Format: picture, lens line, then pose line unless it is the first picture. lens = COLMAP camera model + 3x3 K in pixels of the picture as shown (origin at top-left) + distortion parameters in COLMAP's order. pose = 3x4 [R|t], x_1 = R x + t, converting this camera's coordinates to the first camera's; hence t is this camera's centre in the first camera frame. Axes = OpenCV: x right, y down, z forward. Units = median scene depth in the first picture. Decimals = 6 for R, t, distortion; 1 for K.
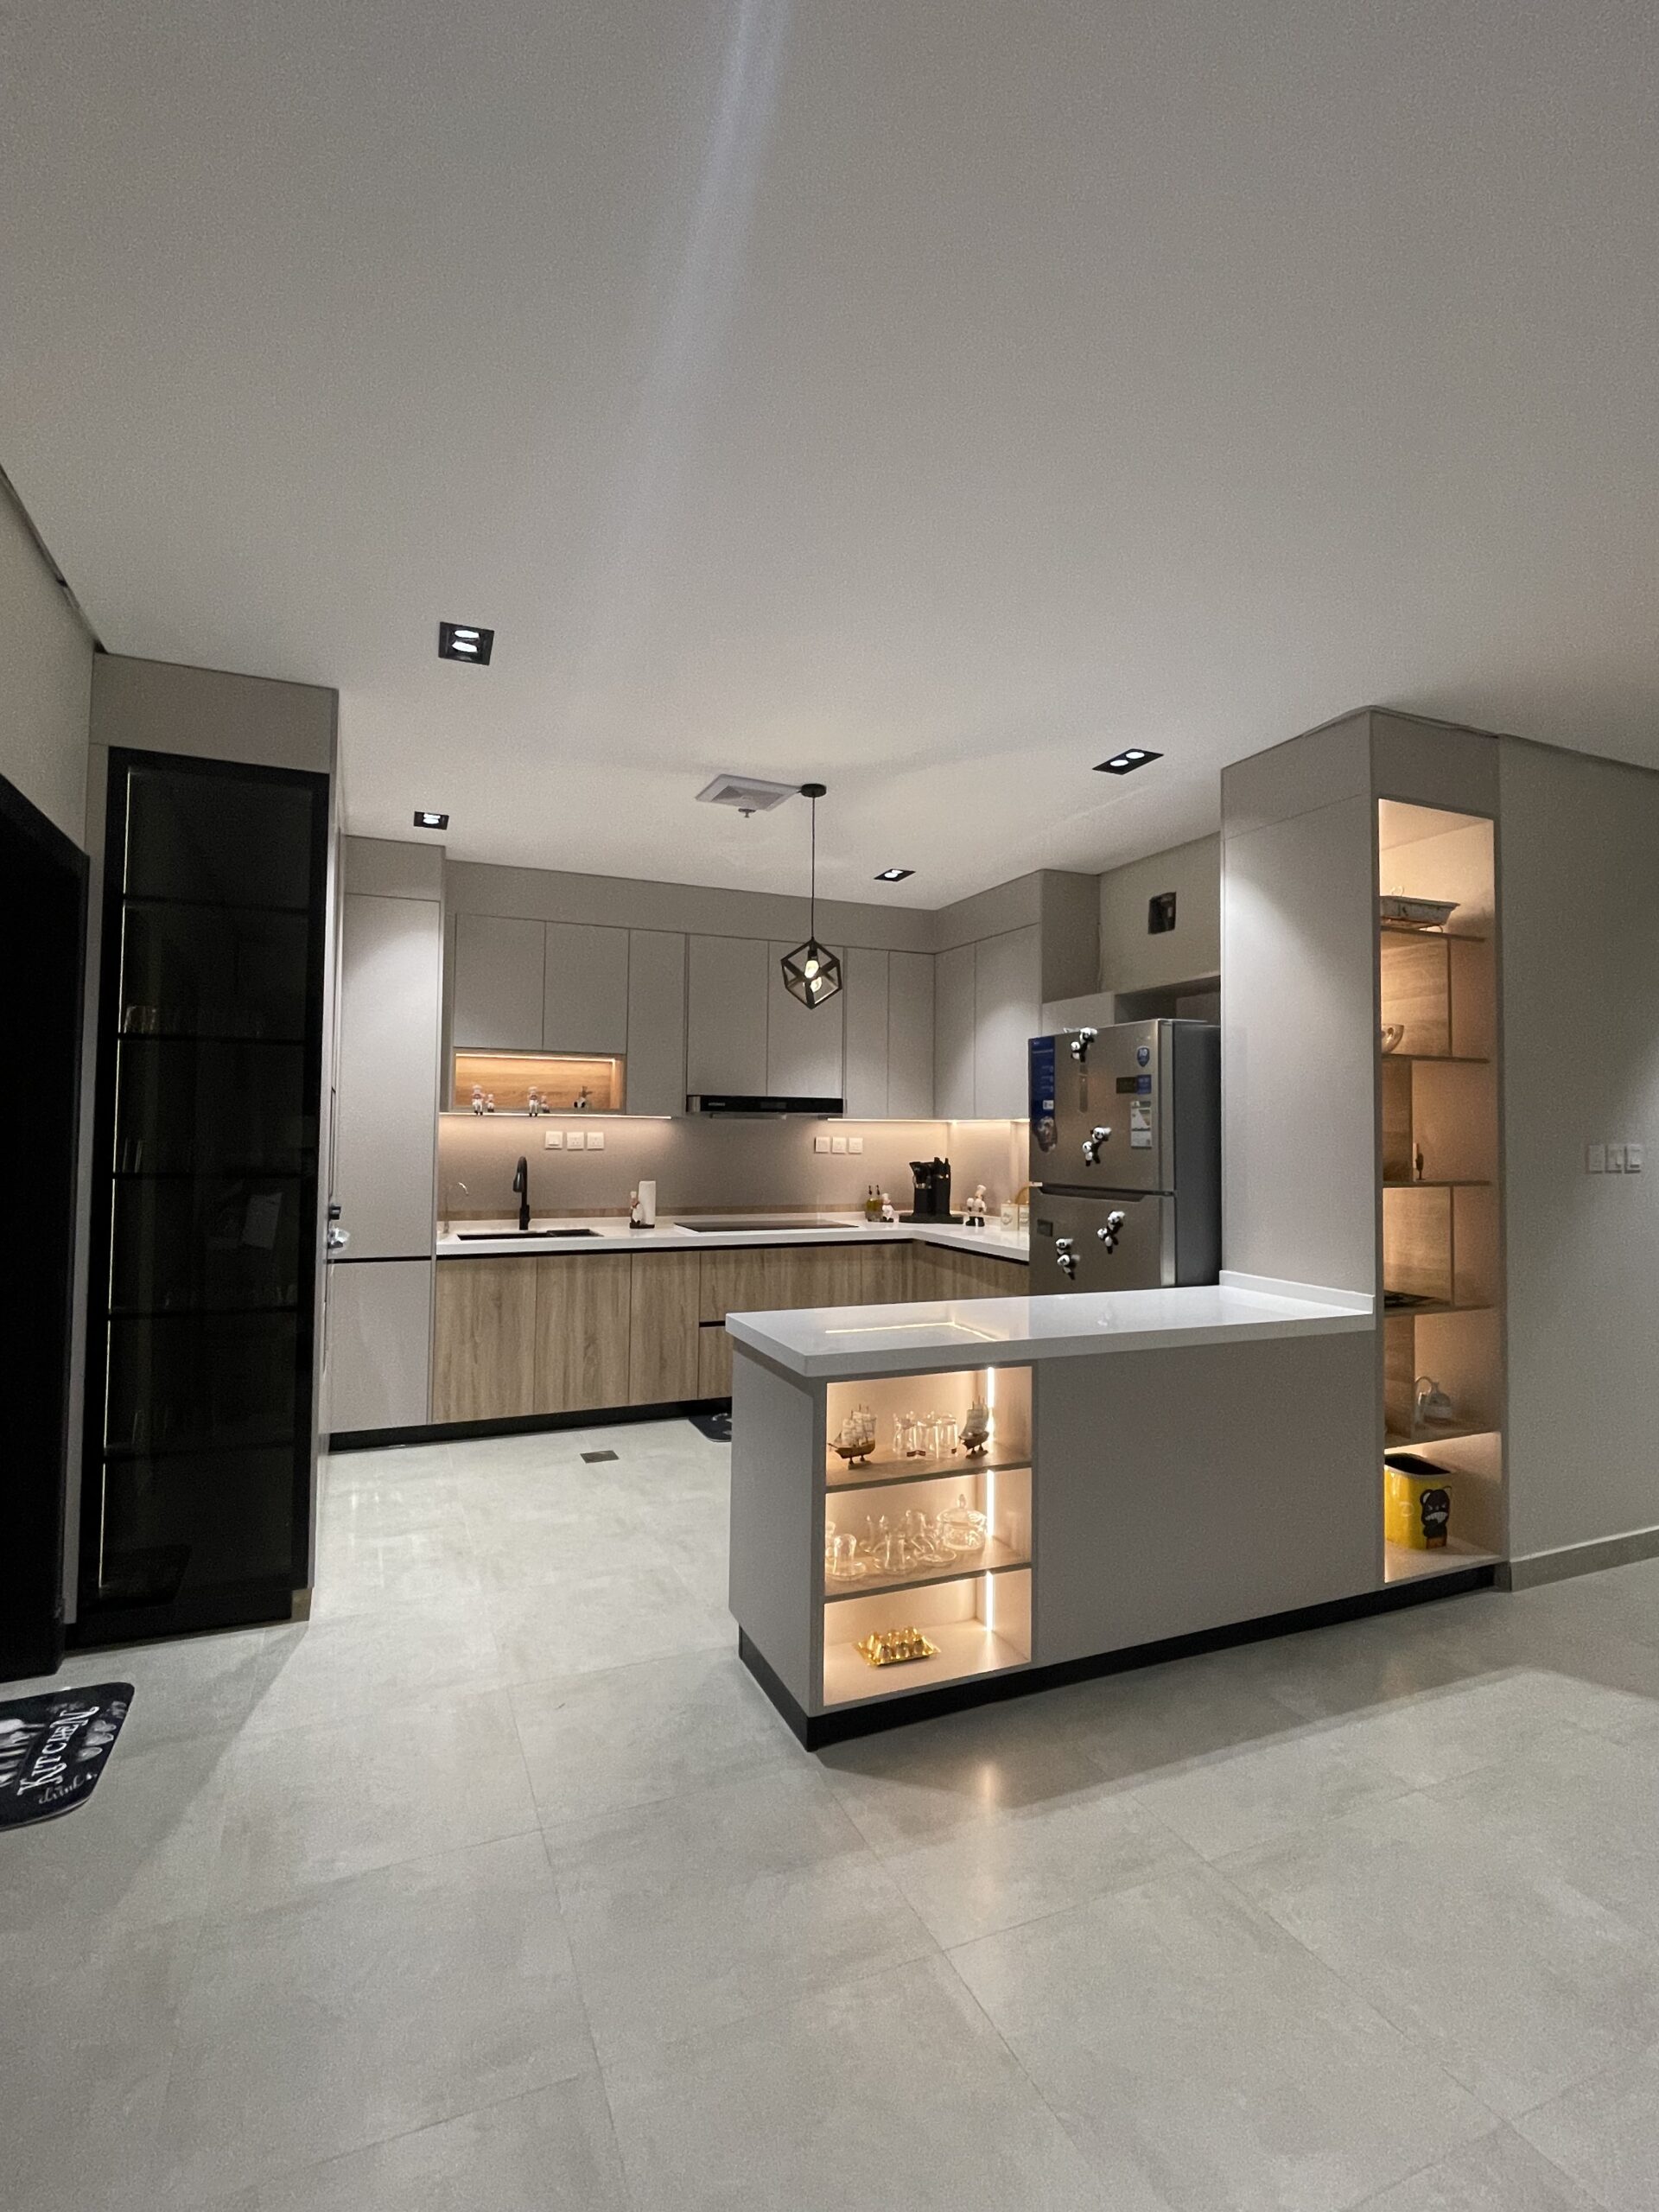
lens RADIAL K [[1043.8, 0, 827.5], [0, 1043.8, 1092.0], [0, 0, 1]] dist [0.022814, -0.041230]
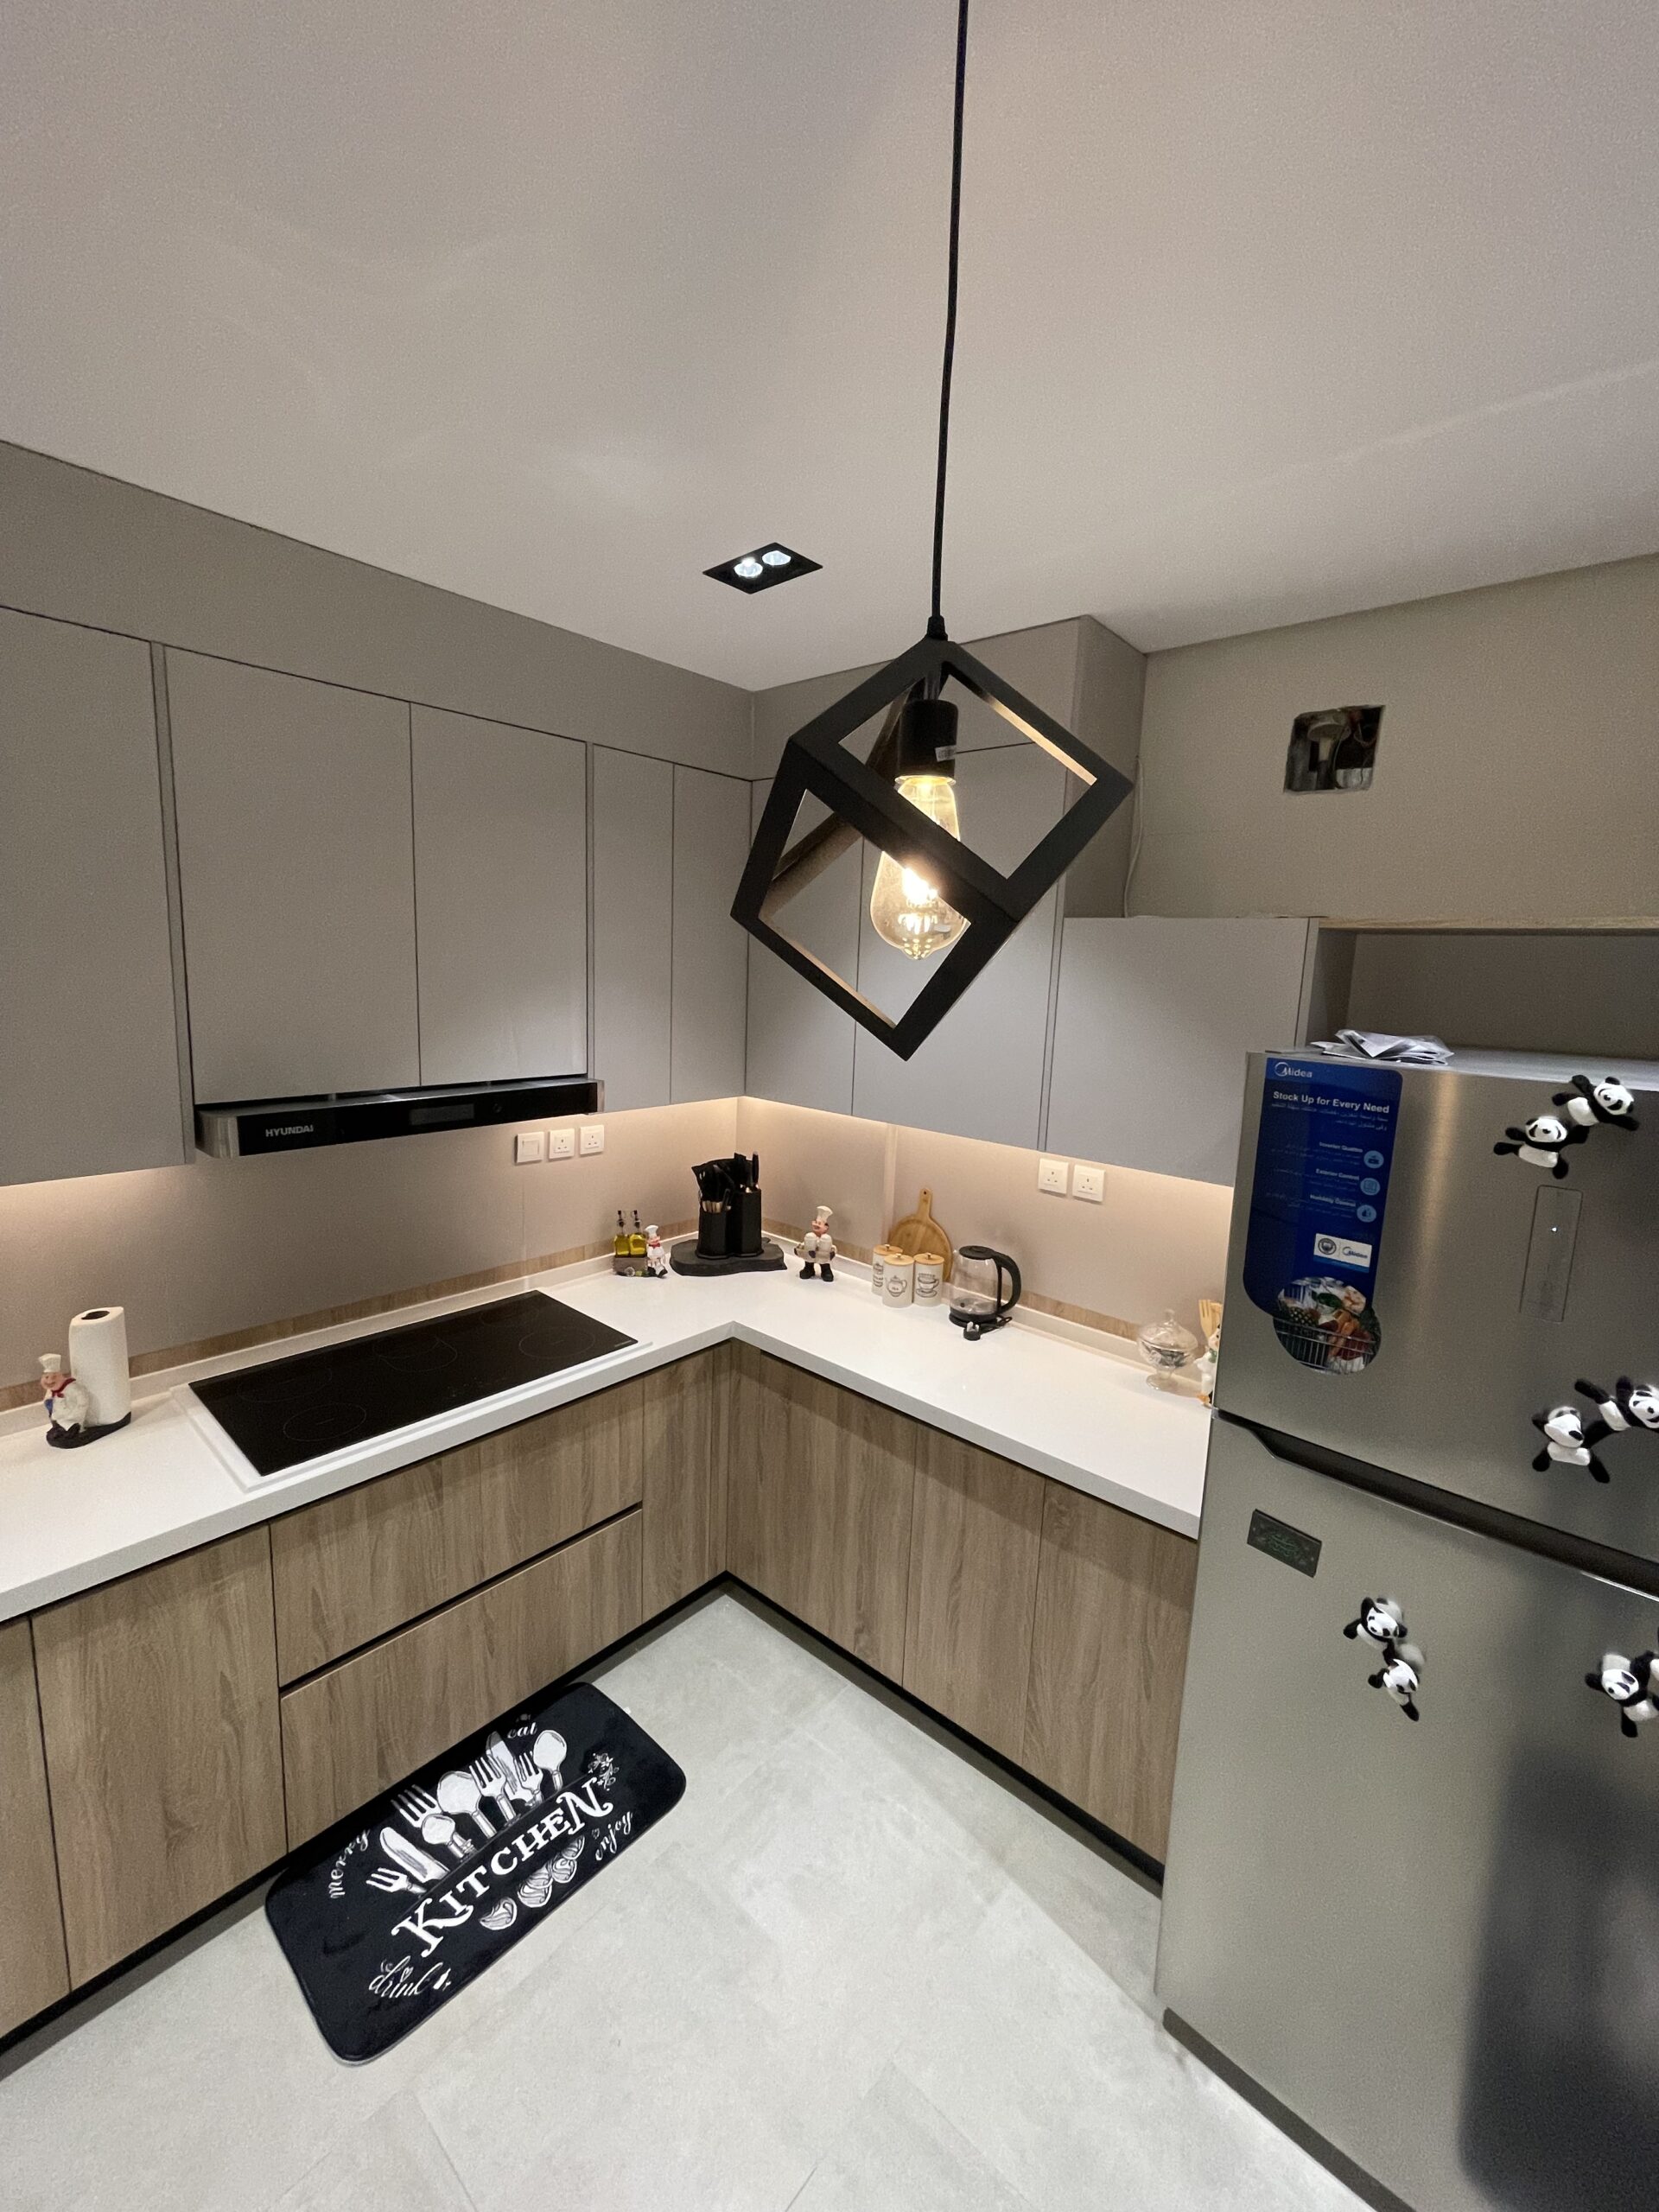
lens RADIAL K [[893.8, 0, 825.3], [0, 893.8, 1092.5], [0, 0, 1]] dist [-0.004619, 0.003718]
pose [[0.904567, -0.039695, 0.424479, -0.083829], [-0.044698, 0.981339, 0.187020, -0.091241], [-0.423982, -0.188146, 0.885912, 0.787282]]
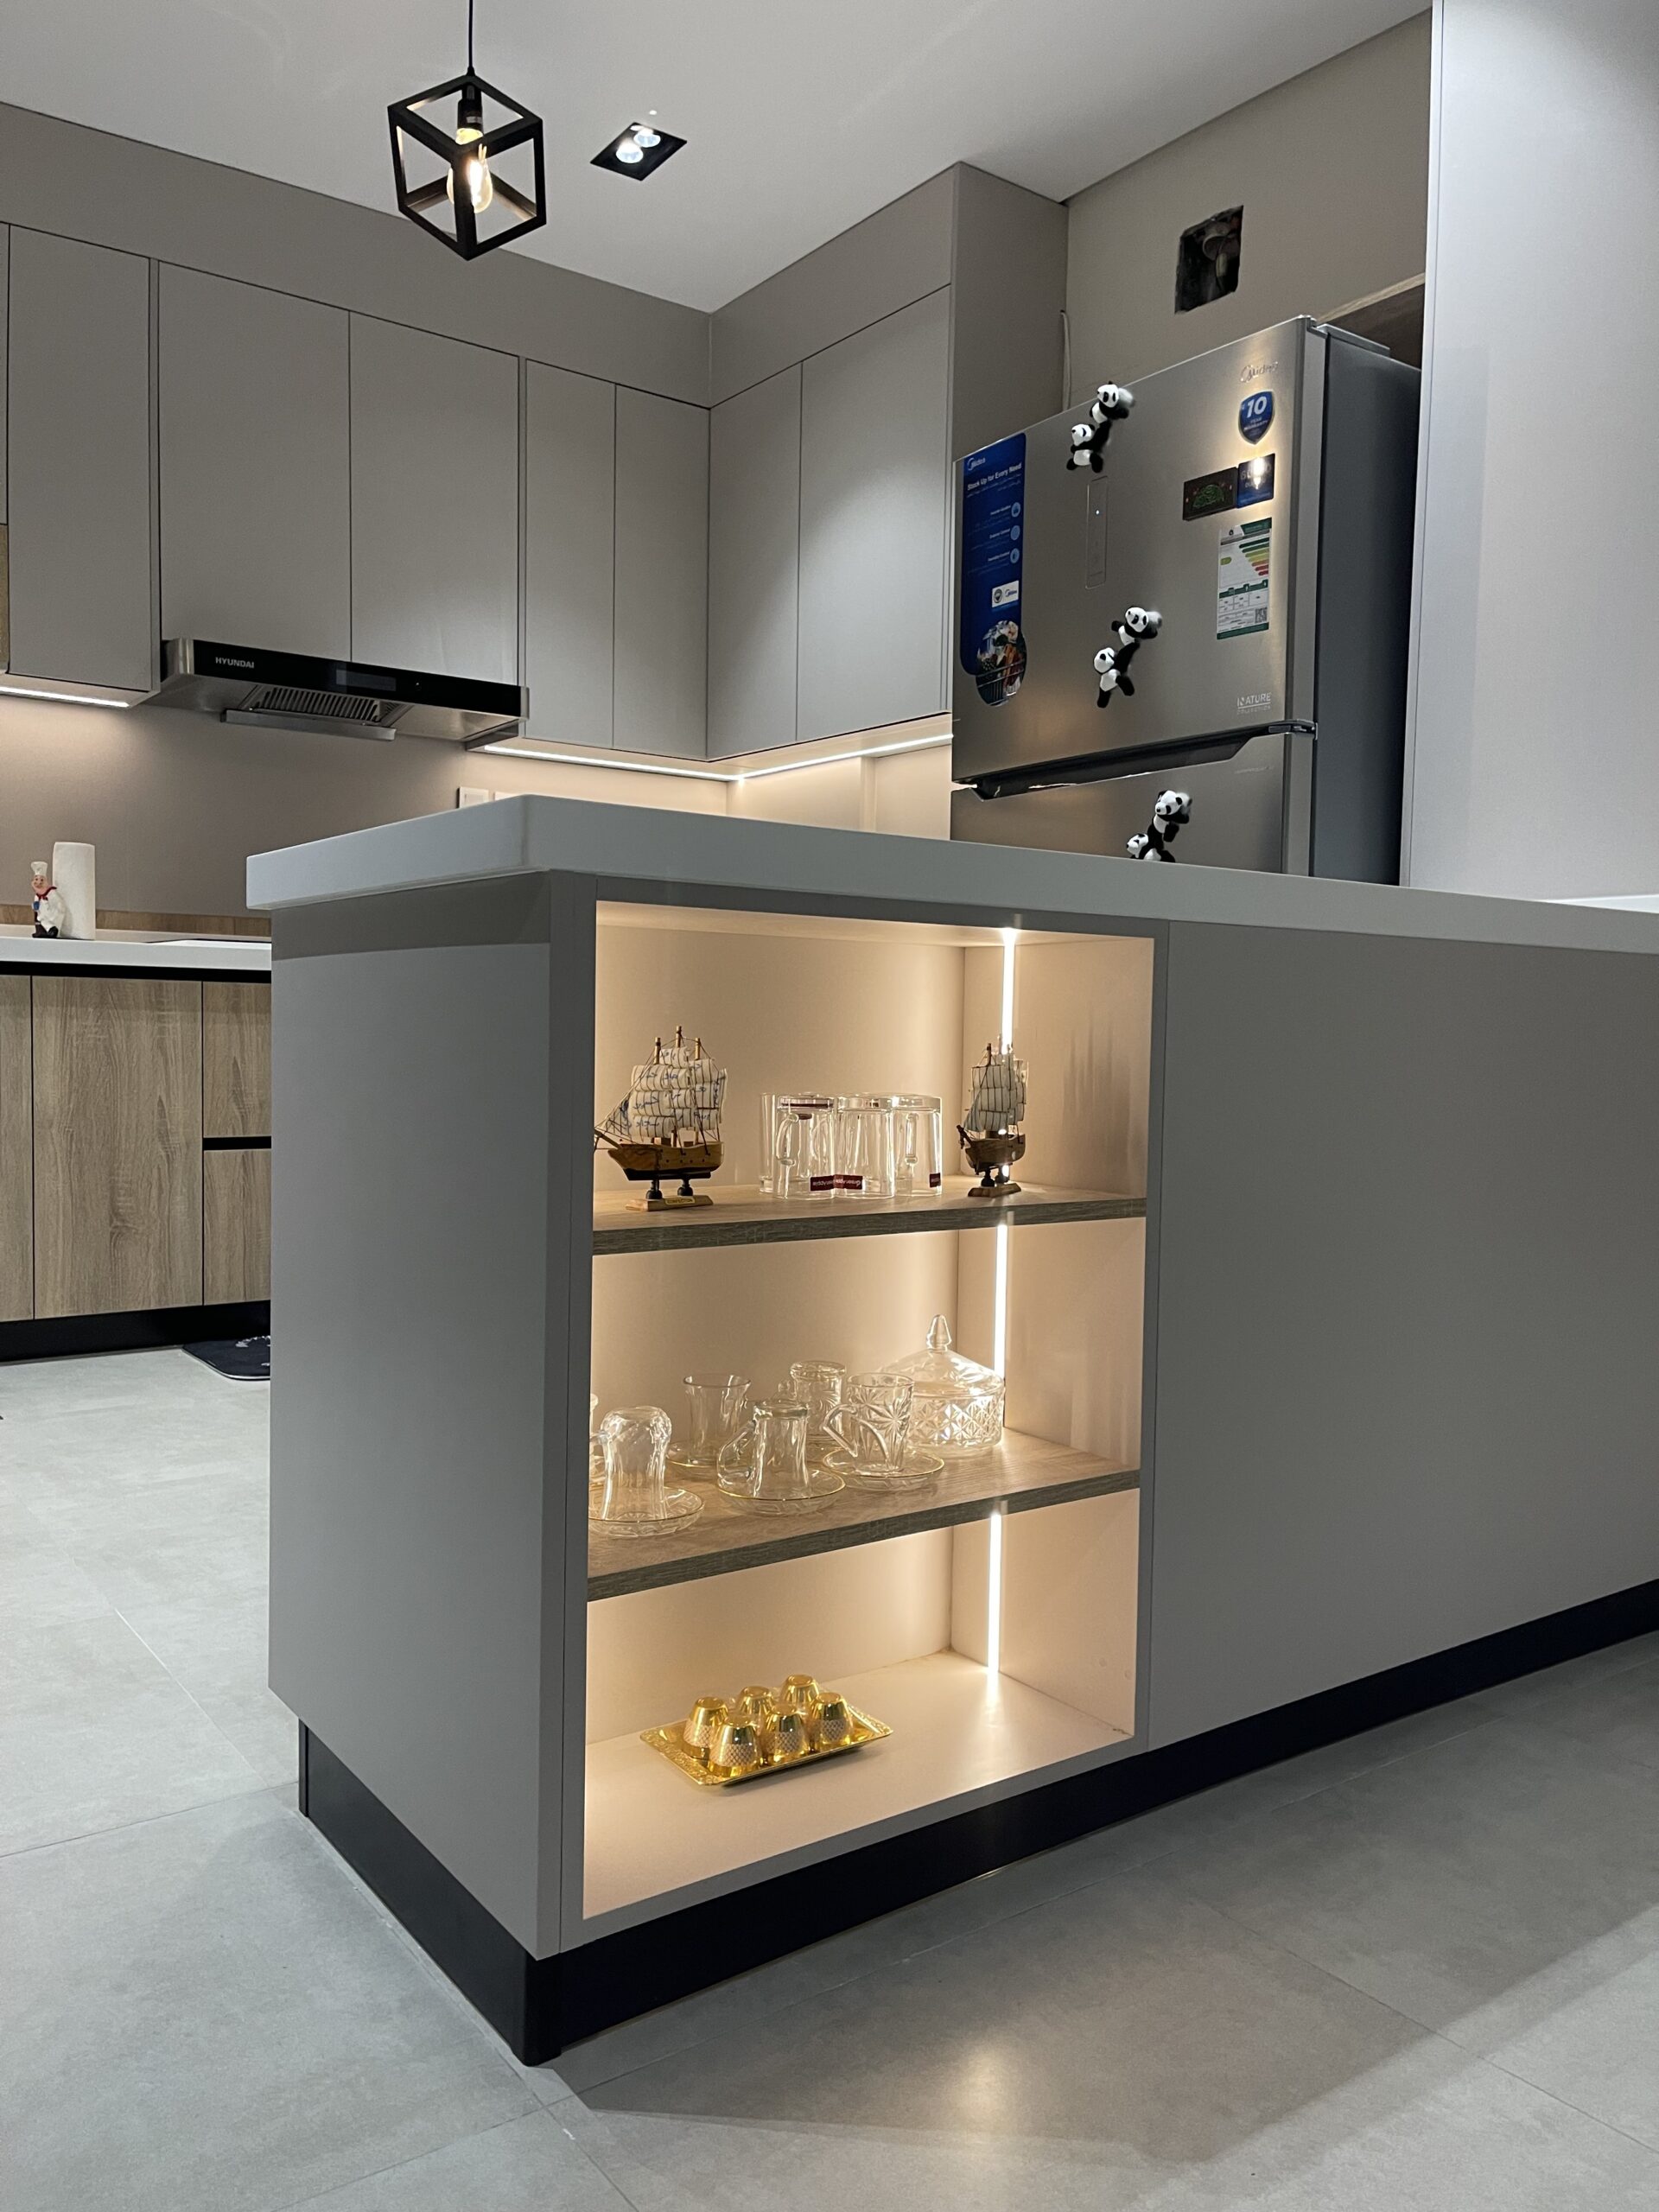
lens RADIAL K [[1672.7, 0, 840.3], [0, 1672.7, 1114.1], [0, 0, 1]] dist [0.056977, -0.057333]
pose [[0.974027, -0.005523, 0.226363, -0.023088], [-0.017051, 0.995075, 0.097652, 0.161746], [-0.225787, -0.098975, 0.969136, 0.281803]]
